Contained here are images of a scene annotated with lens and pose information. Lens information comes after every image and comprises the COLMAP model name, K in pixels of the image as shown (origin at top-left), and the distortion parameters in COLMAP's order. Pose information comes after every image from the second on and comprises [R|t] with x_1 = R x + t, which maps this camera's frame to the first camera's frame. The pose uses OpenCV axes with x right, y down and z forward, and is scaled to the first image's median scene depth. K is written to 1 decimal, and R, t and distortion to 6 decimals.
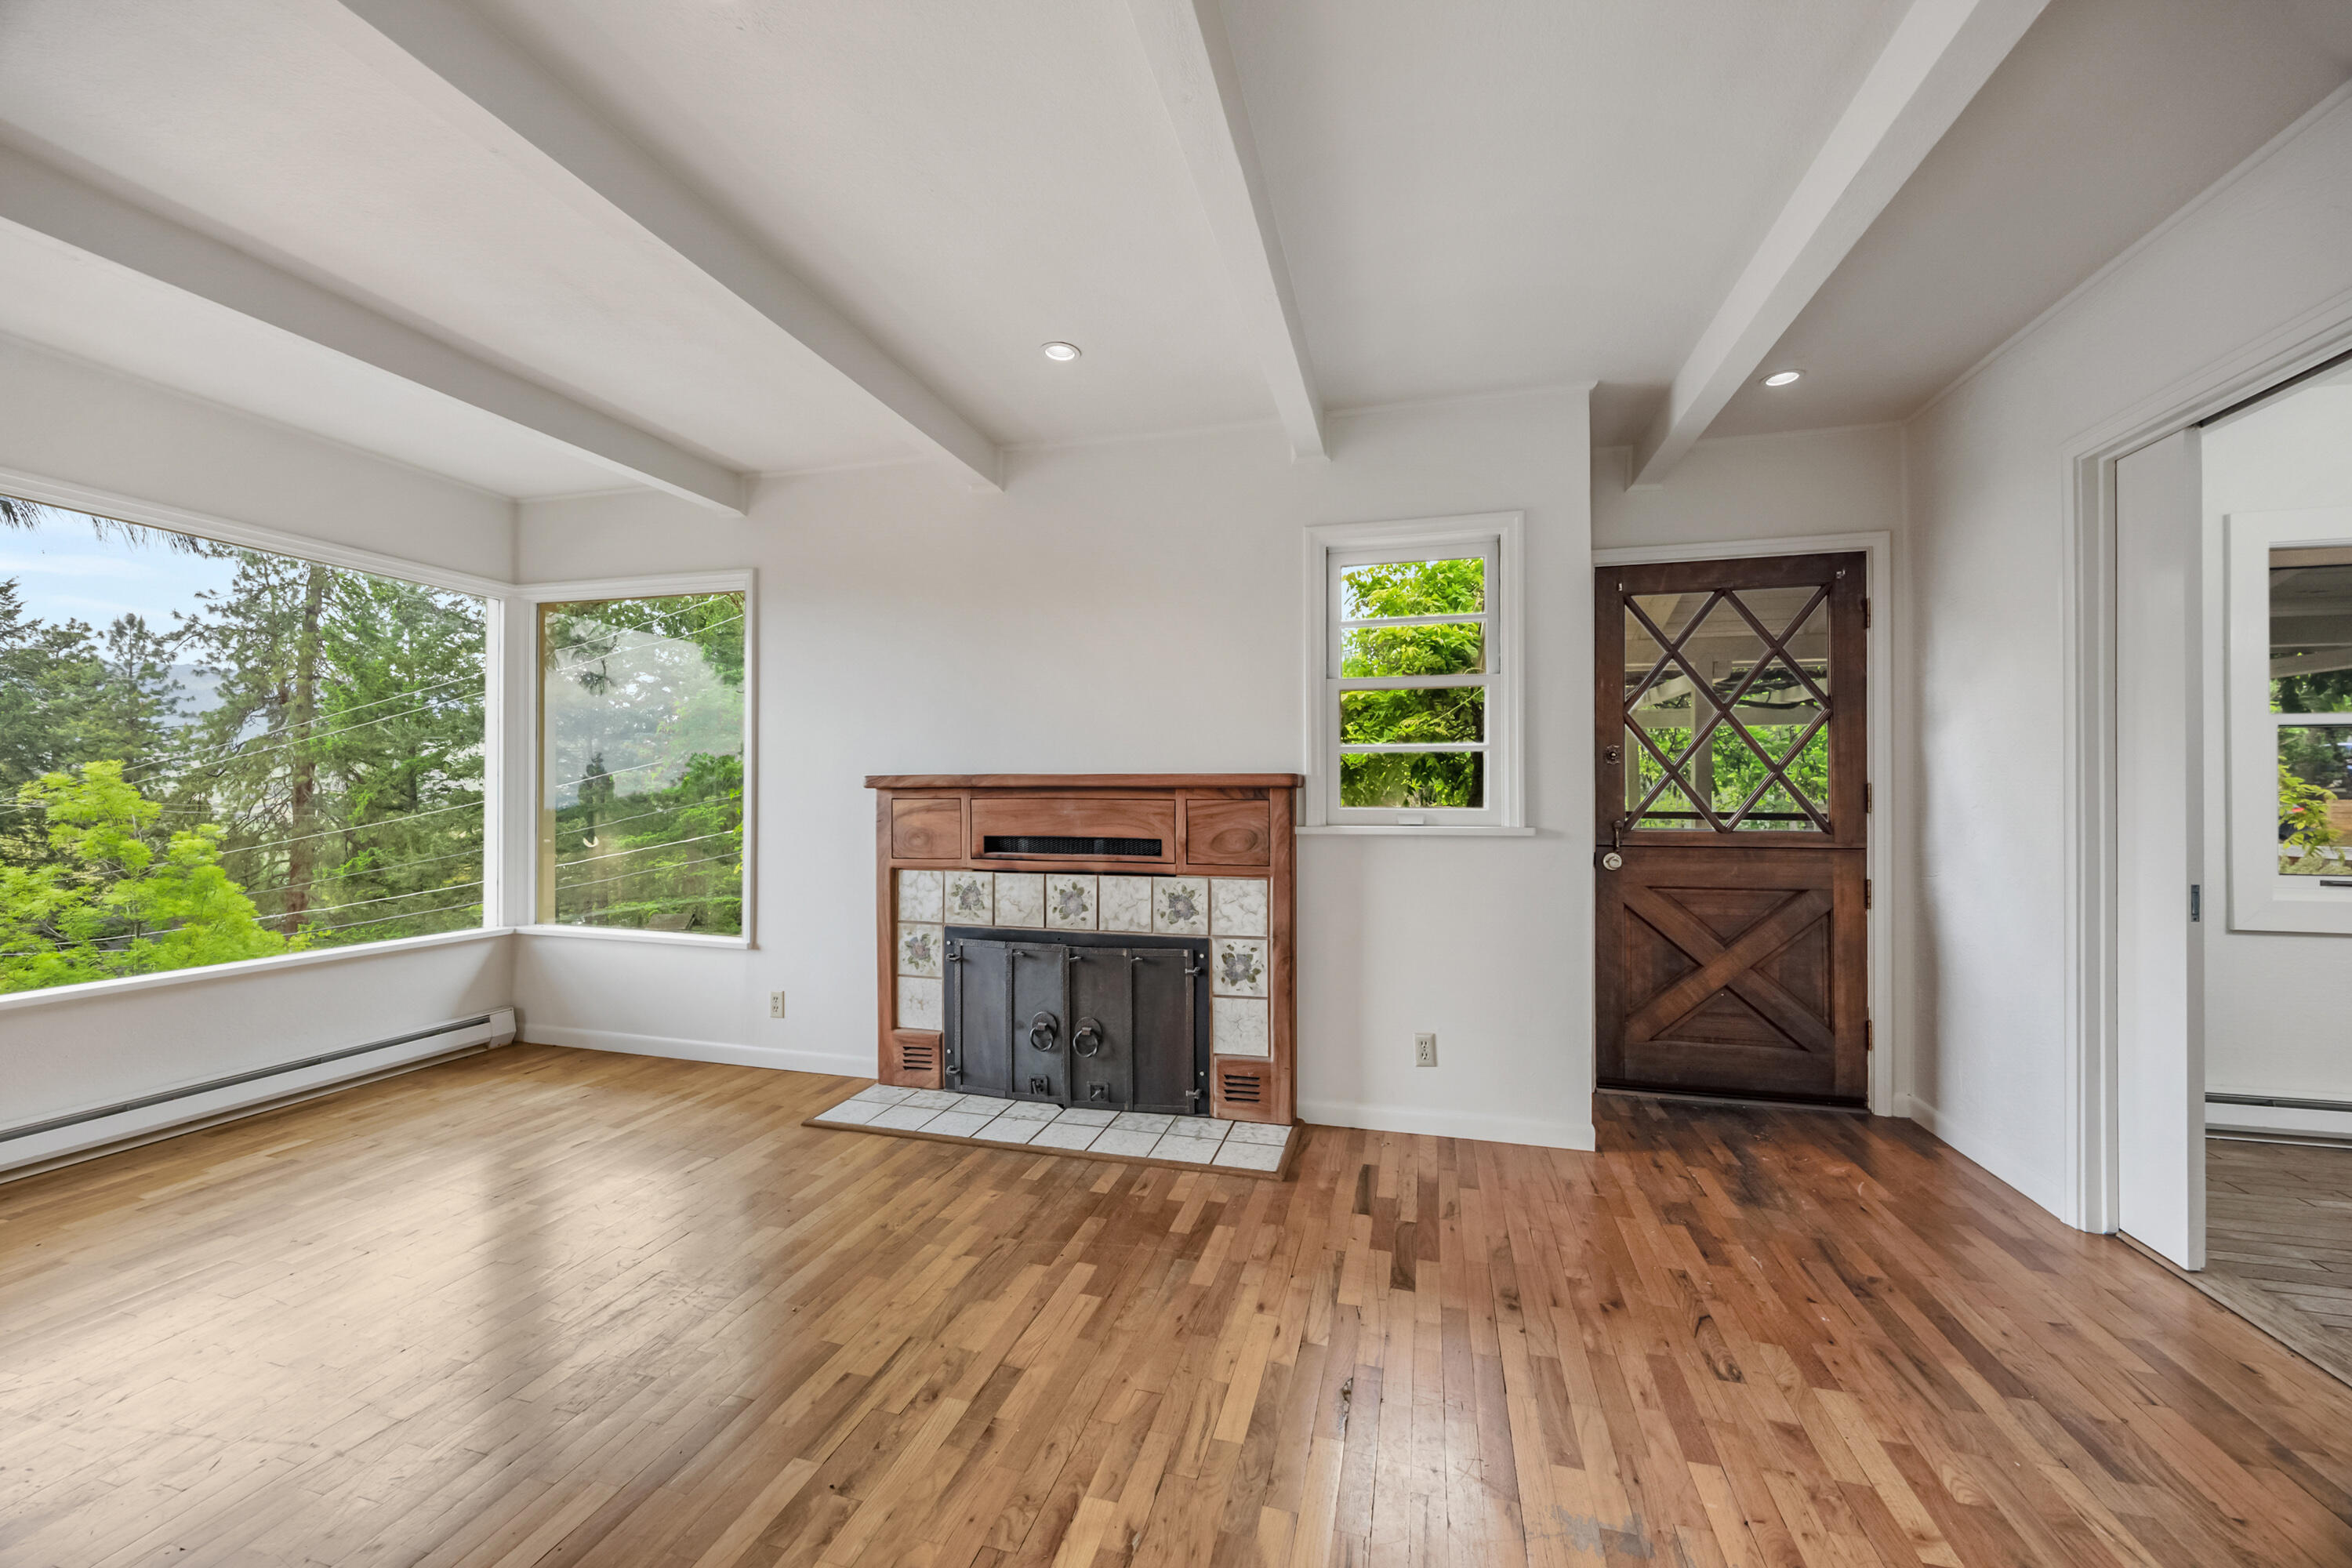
lens RADIAL K [[895.9, 0, 1181.1], [0, 895.9, 785.2], [0, 0, 1]] dist [-0.002595, -0.000026]
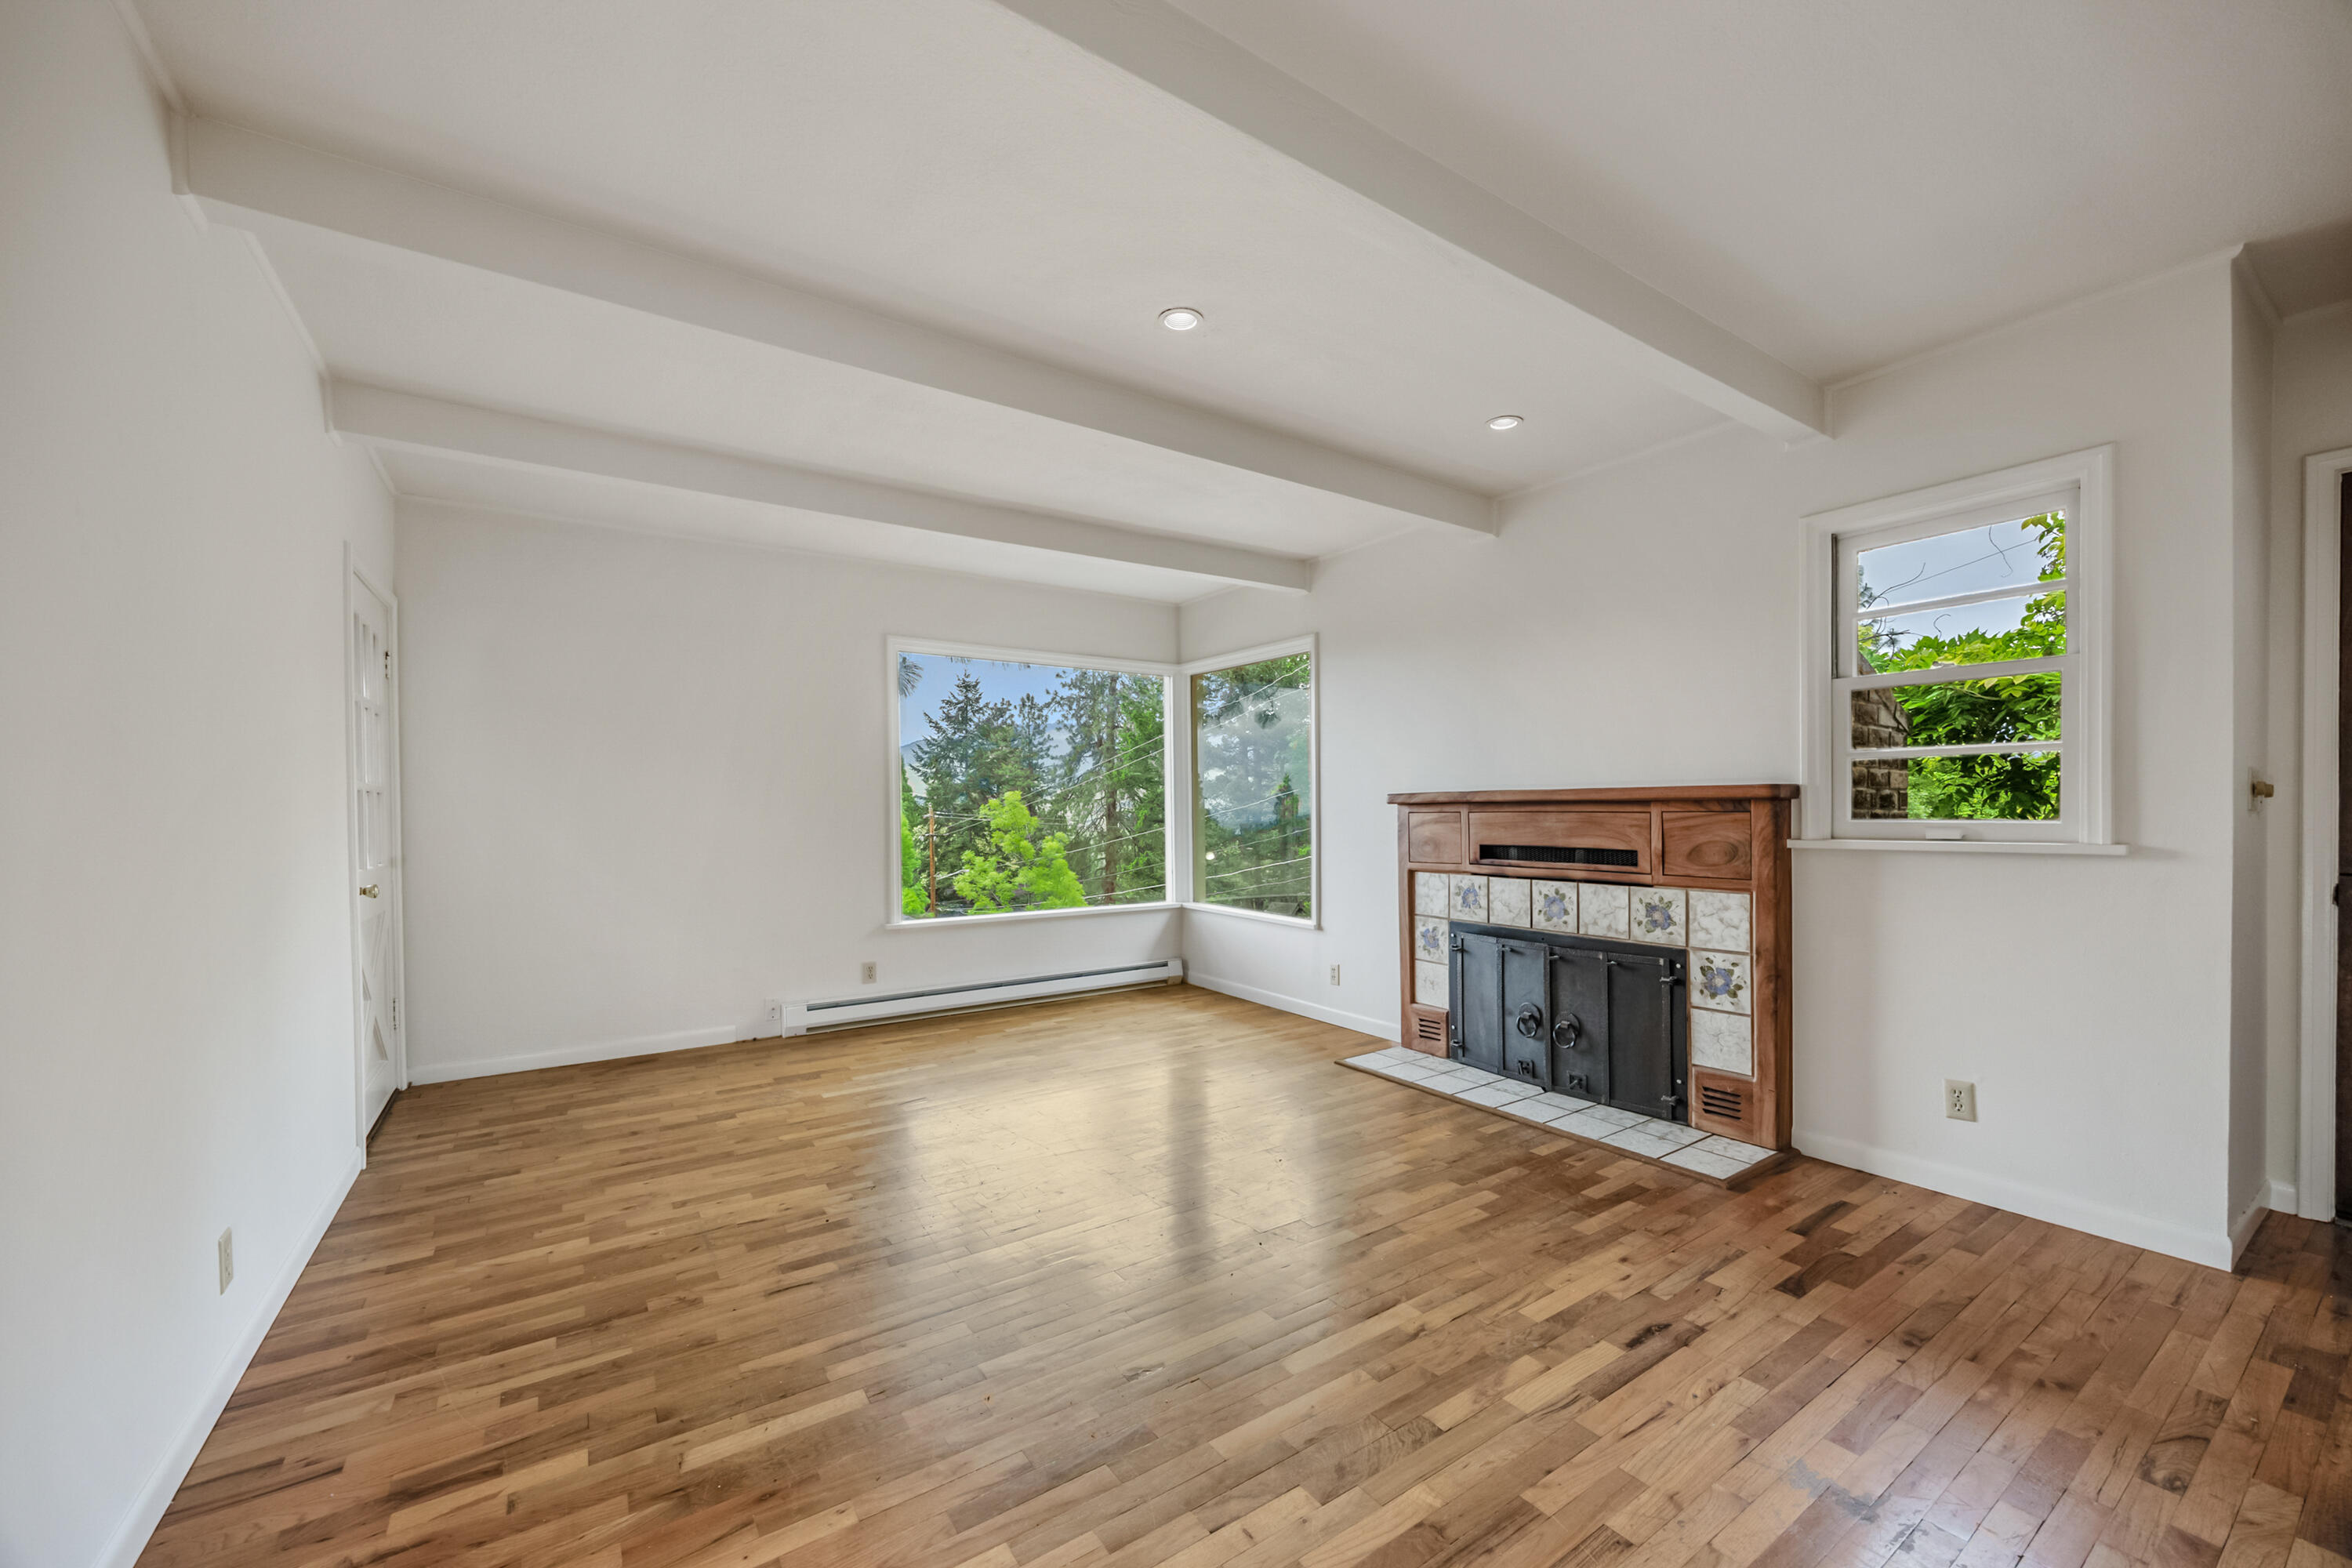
lens RADIAL K [[910.2, 0, 1174.4], [0, 910.2, 821.3], [0, 0, 1]] dist [-0.000515, 0.000105]
pose [[0.757433, 0.001261, -0.652912, 0.250458], [0.014967, 0.999702, 0.019293, -0.001621], [0.652741, -0.024385, 0.757188, -0.141230]]
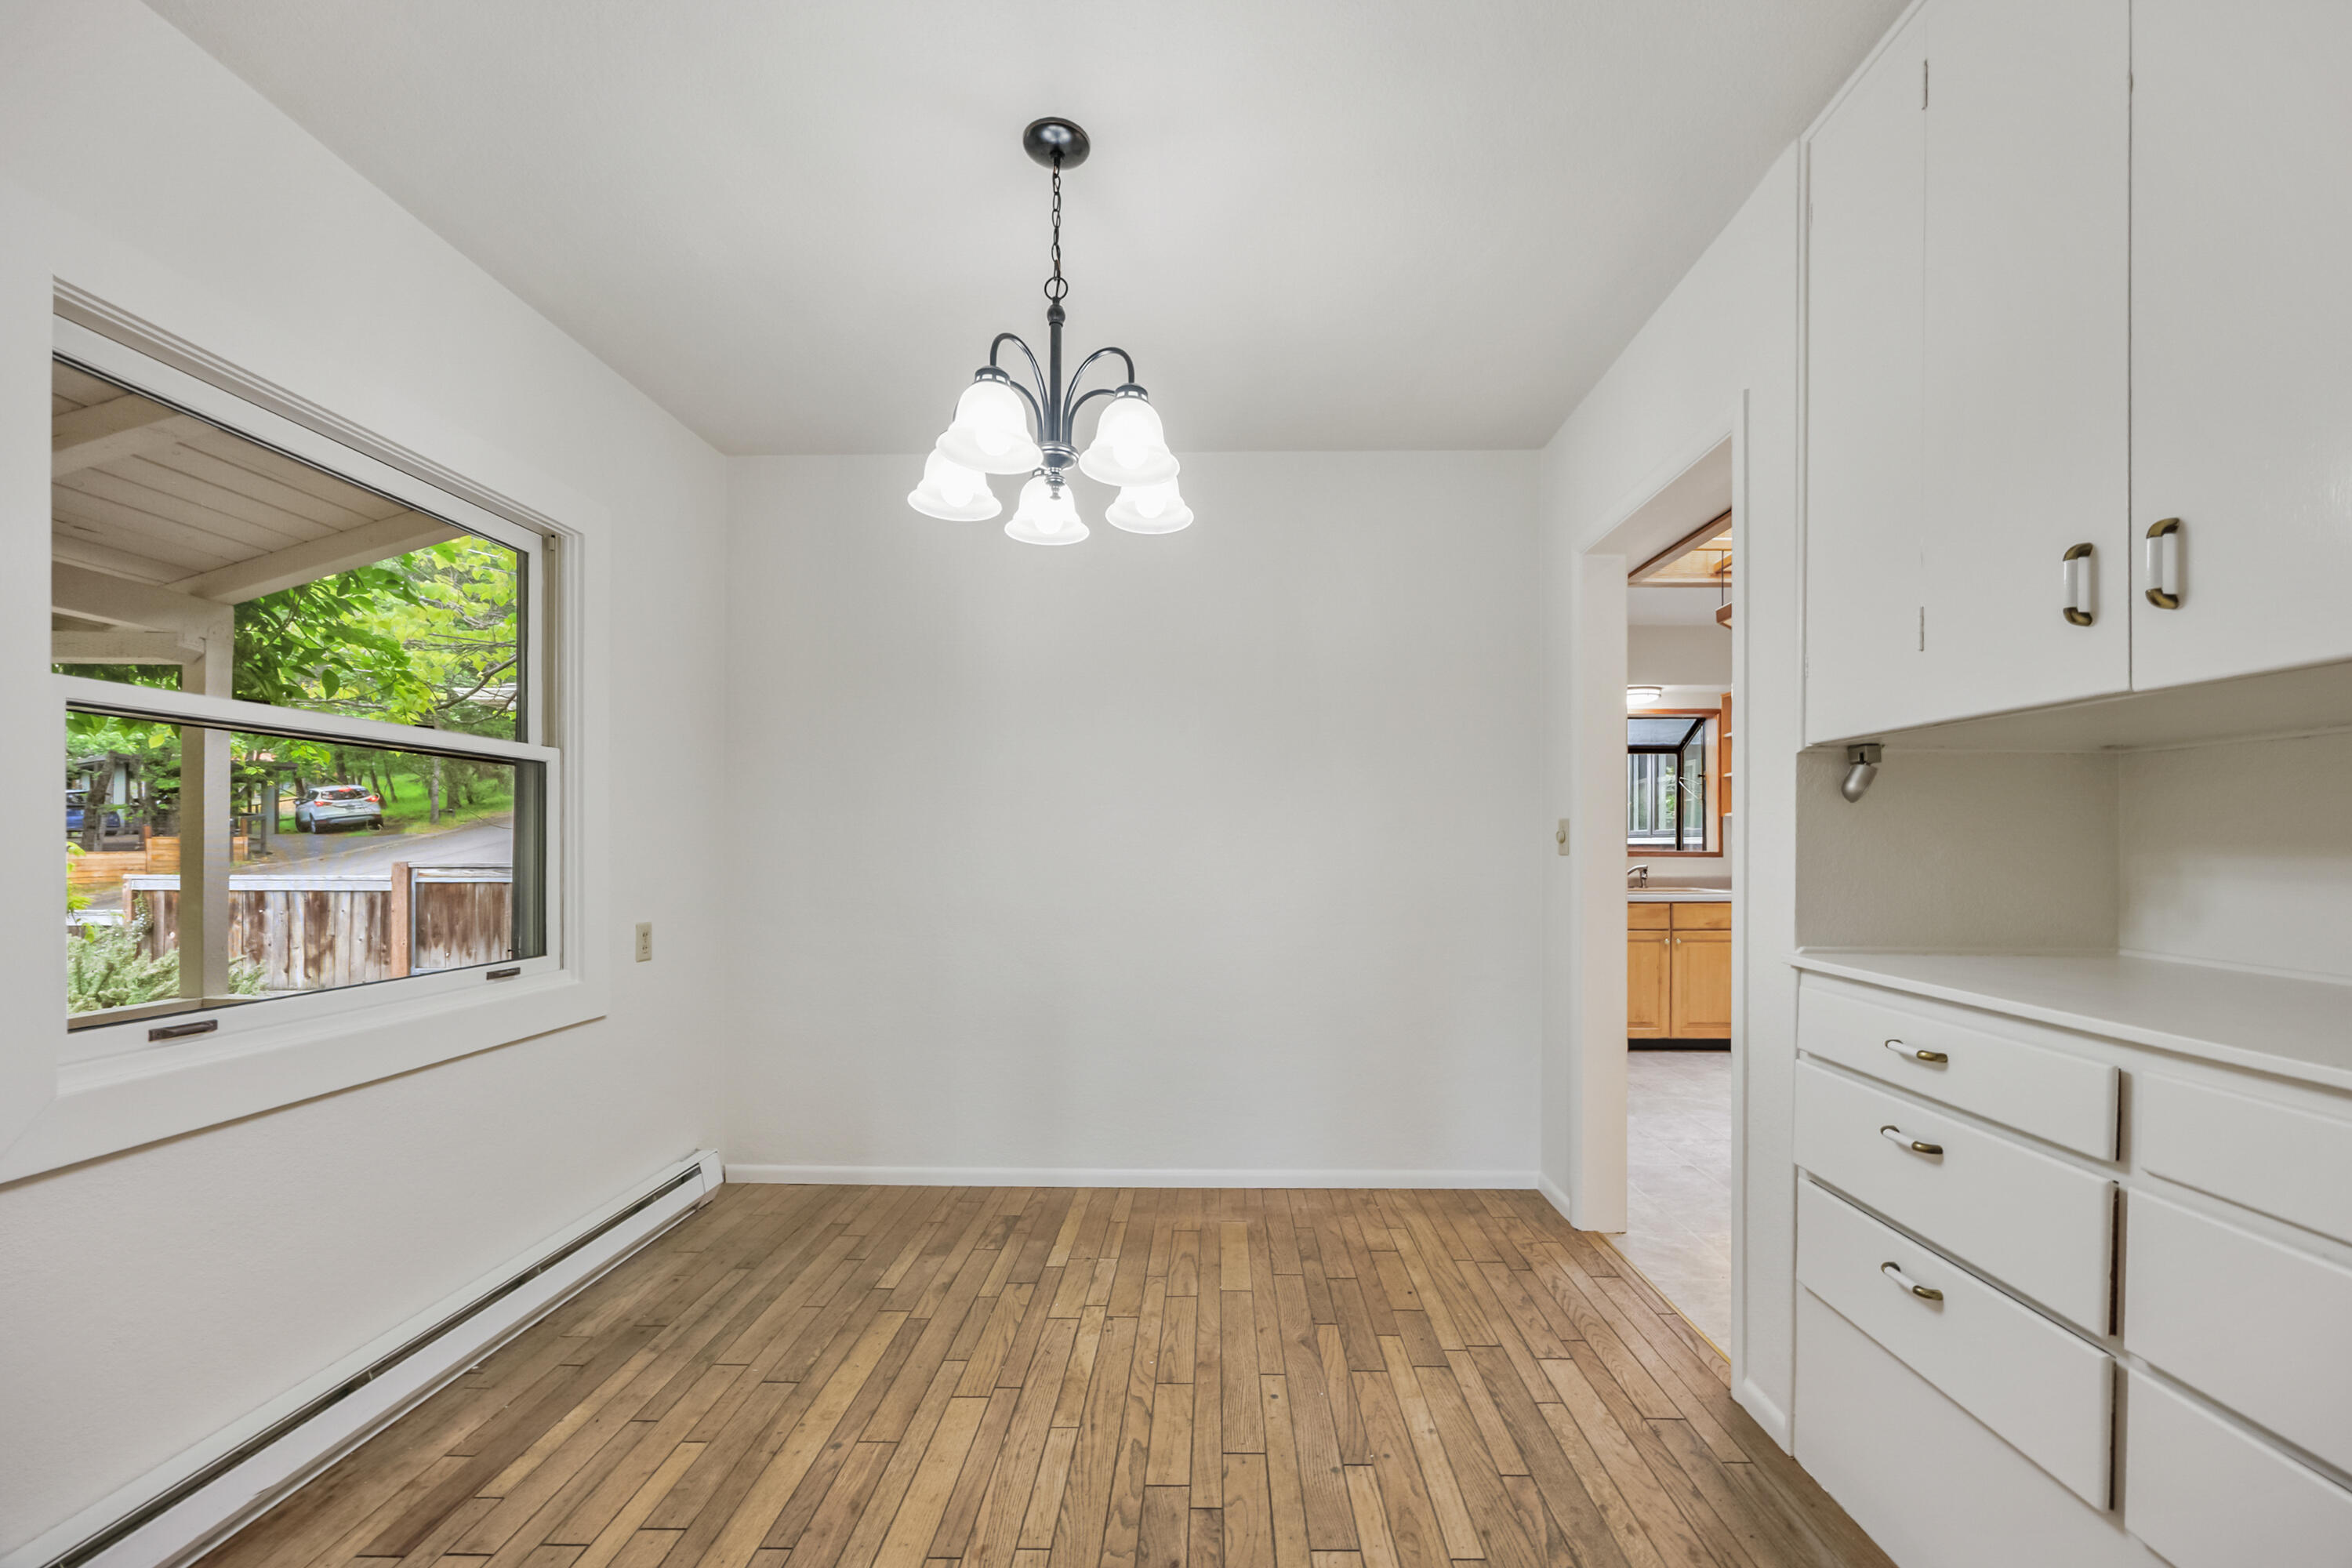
lens RADIAL K [[931.0, 0, 1185.8], [0, 931.0, 846.4], [0, 0, 1]] dist [-0.000340, 0.000029]
pose [[-0.234646, -0.004231, 0.972072, 0.575123], [-0.006535, 0.999975, 0.002775, 0.001041], [-0.972059, -0.005701, -0.234668, 0.504430]]
